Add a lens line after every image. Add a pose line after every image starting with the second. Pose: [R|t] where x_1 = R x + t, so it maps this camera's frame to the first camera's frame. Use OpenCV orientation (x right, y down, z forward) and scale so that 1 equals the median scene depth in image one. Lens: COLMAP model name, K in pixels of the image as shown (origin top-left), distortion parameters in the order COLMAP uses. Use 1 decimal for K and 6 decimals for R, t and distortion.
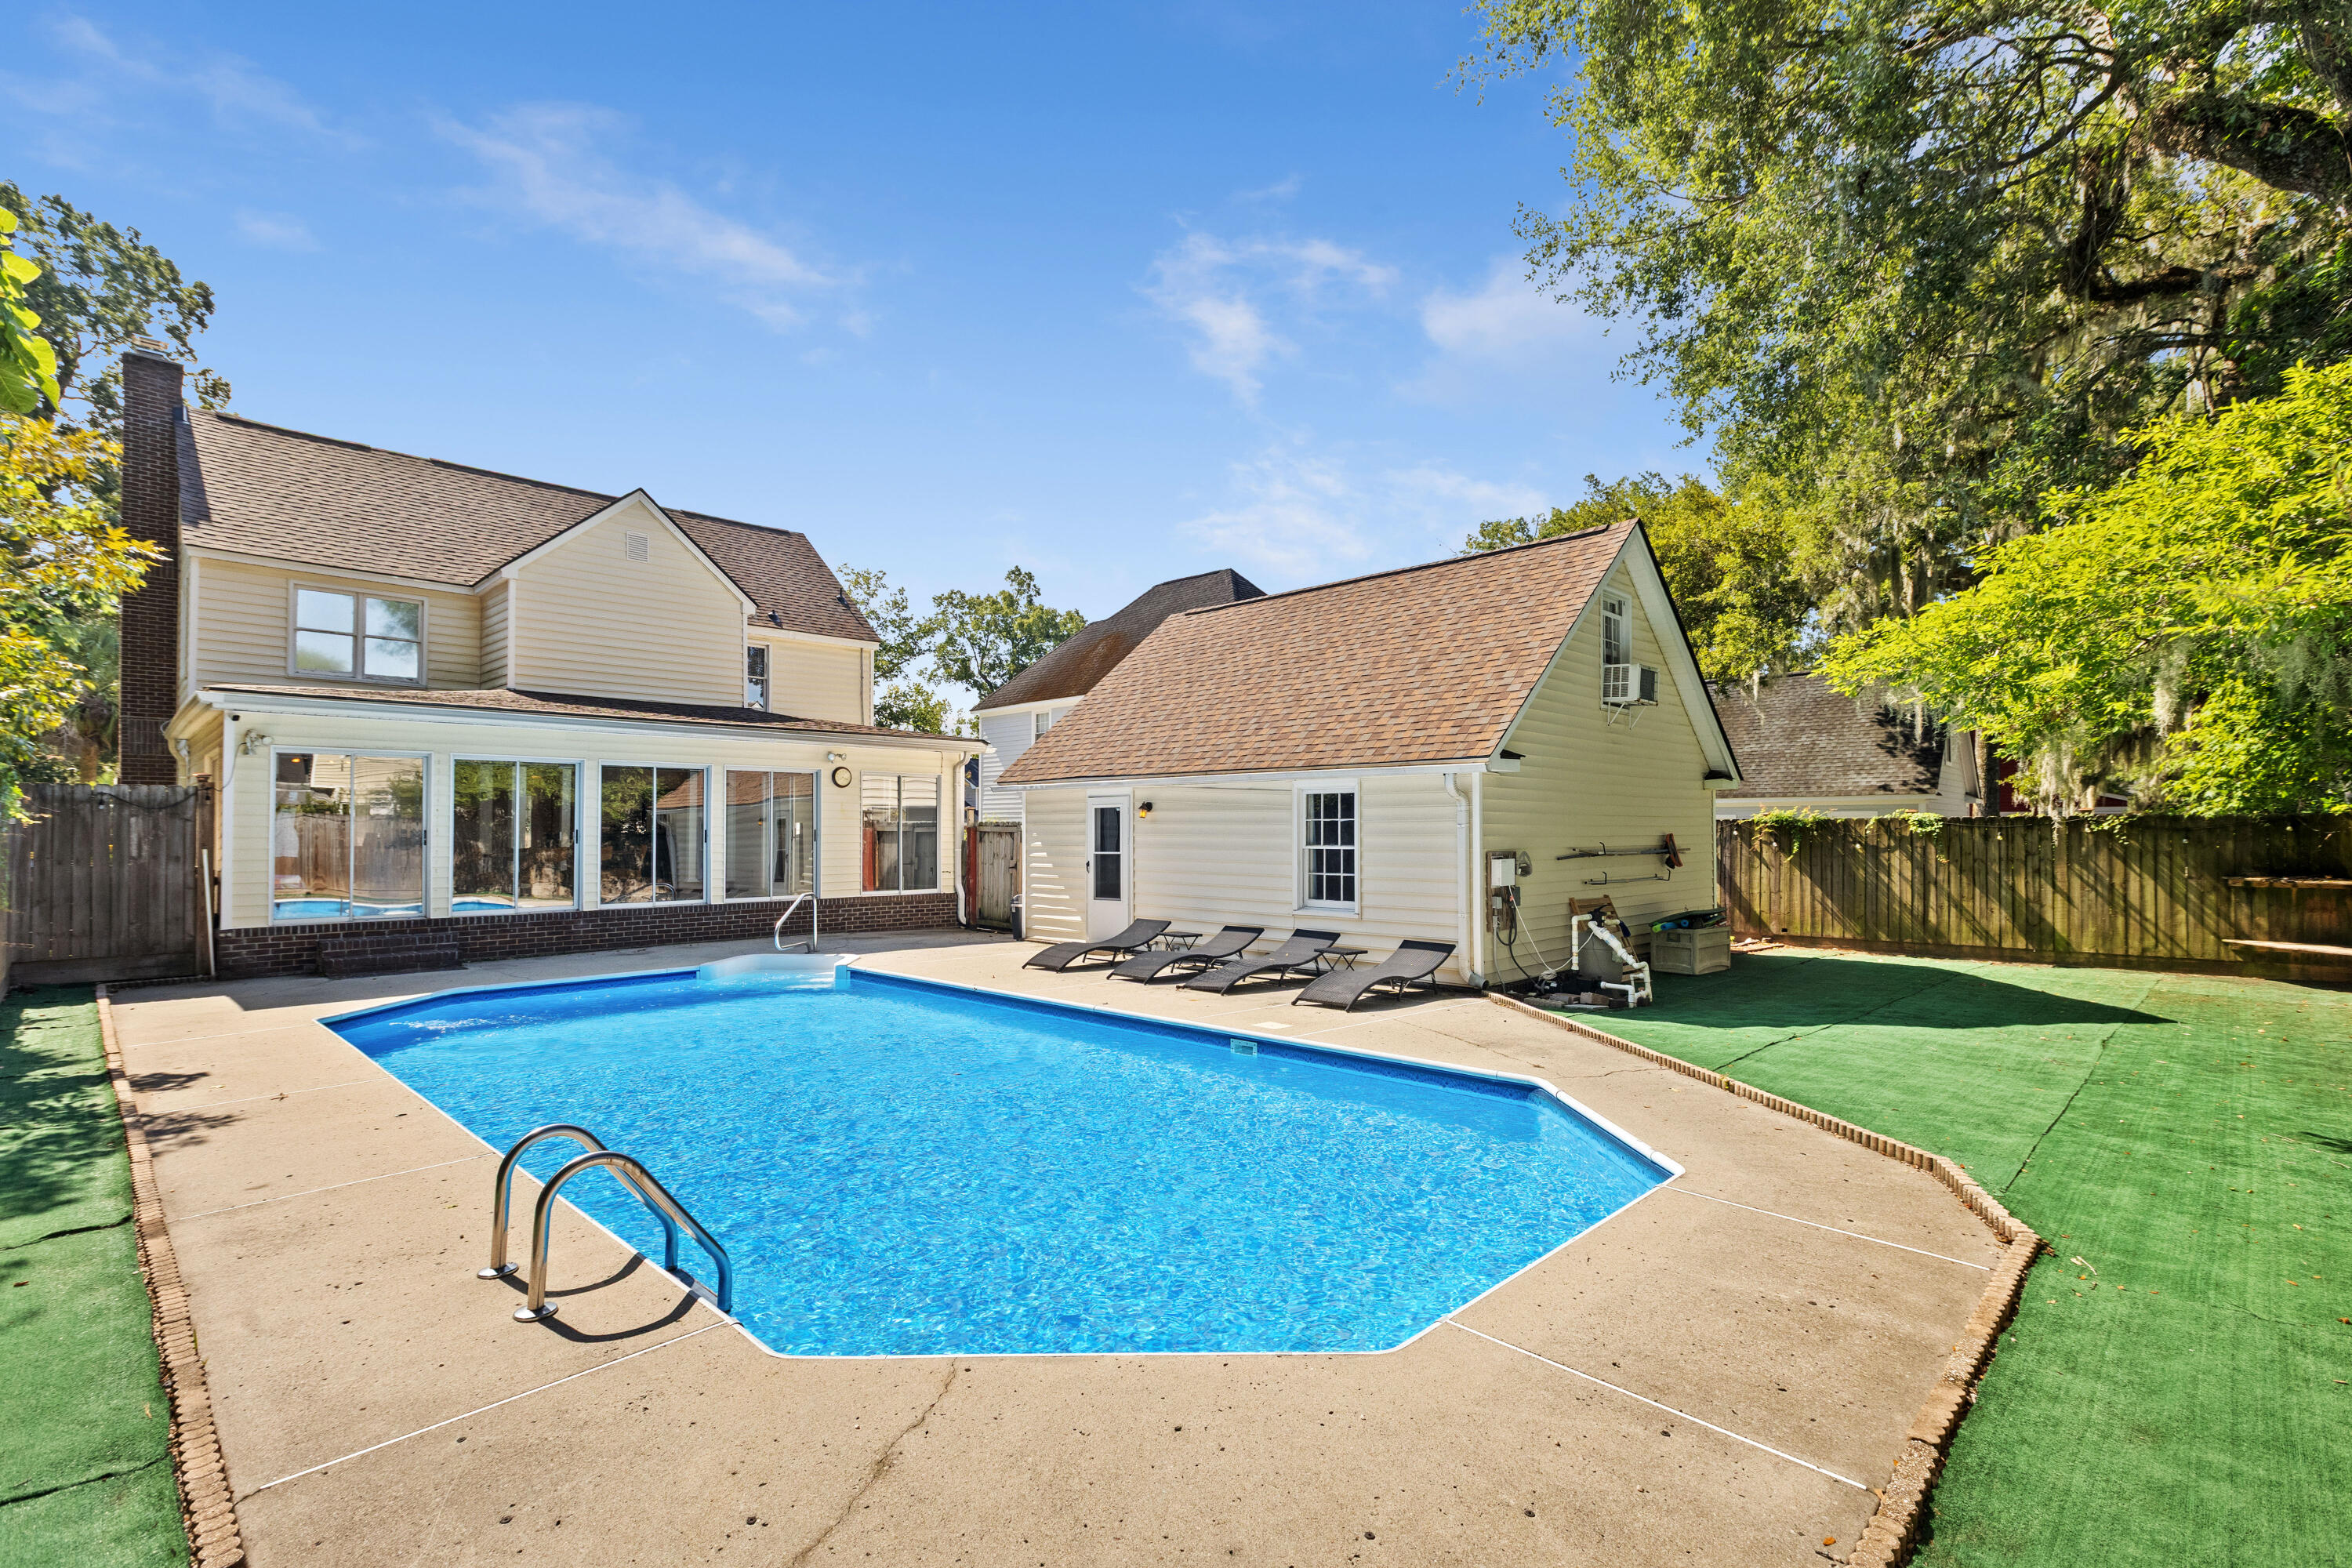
lens RADIAL K [[1071.2, 0, 1170.3], [0, 1071.2, 813.1], [0, 0, 1]] dist [0.001168, 0.000625]
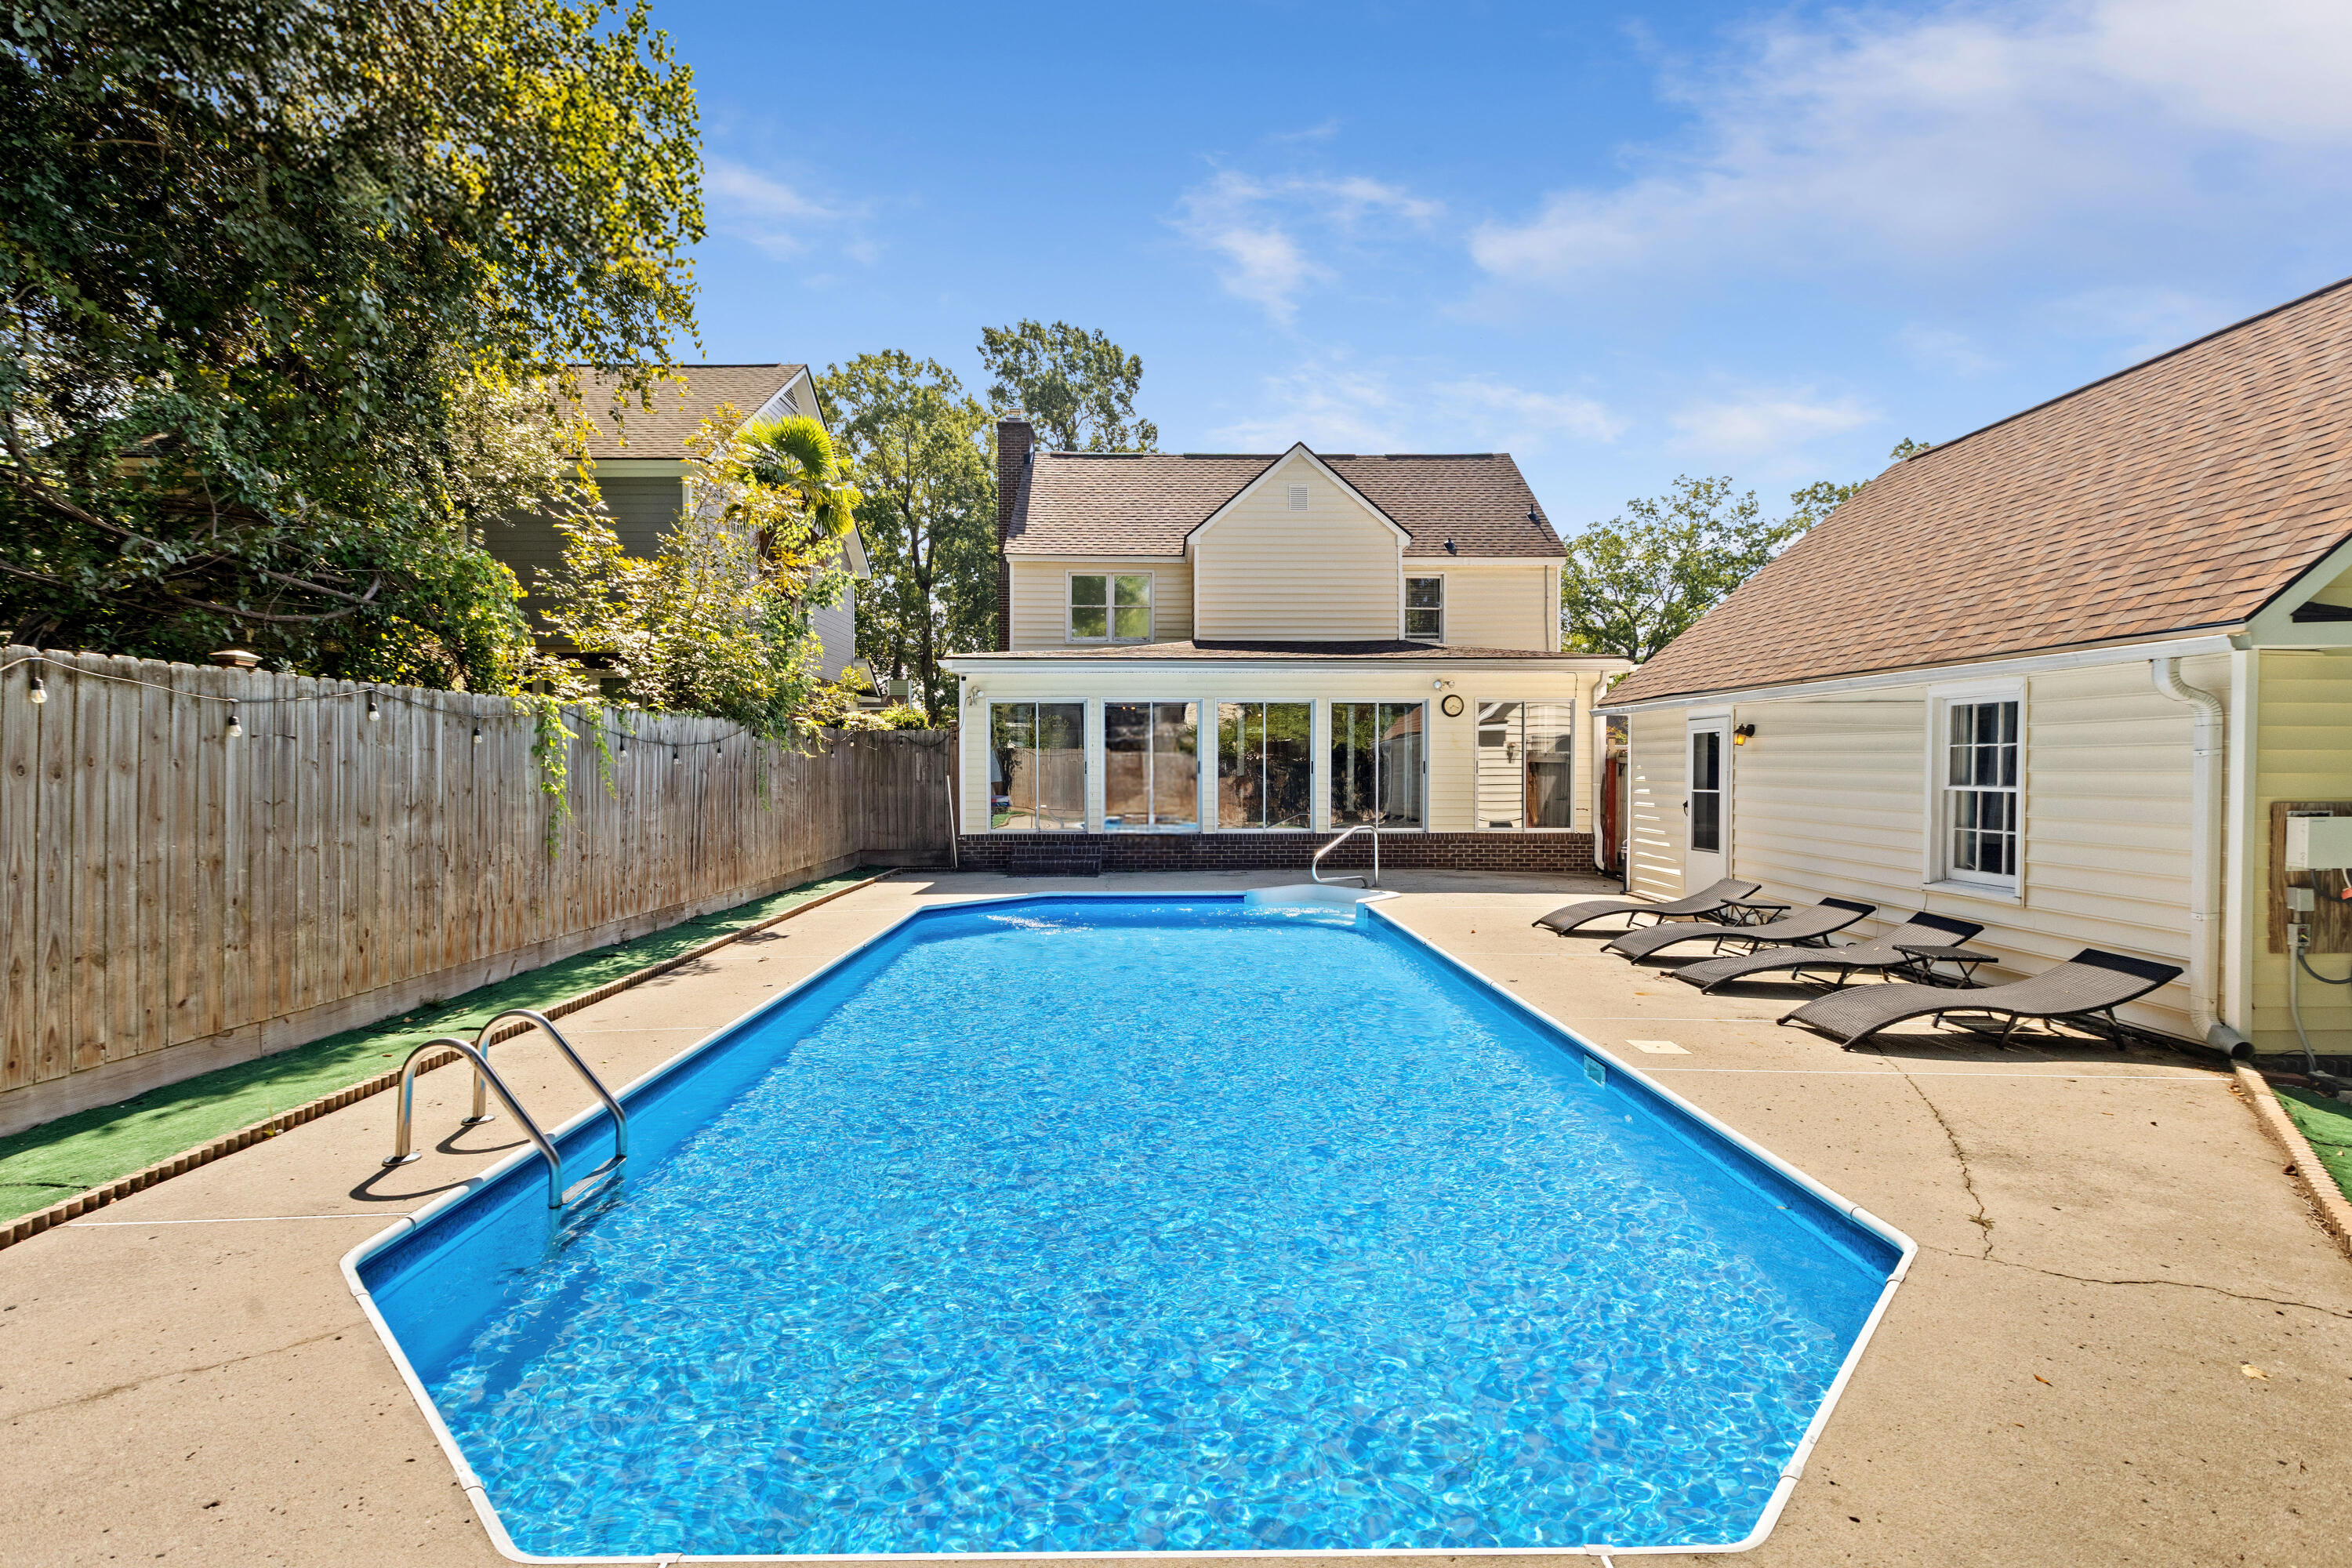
lens RADIAL K [[1062.5, 0, 1176.0], [0, 1062.5, 784.0], [0, 0, 1]] dist [-0.000282, 0.000024]
pose [[0.715063, 0.014208, -0.698915, 0.202460], [0.011489, 0.999420, 0.032072, 0.003052], [0.698965, -0.030963, 0.714485, 0.179269]]
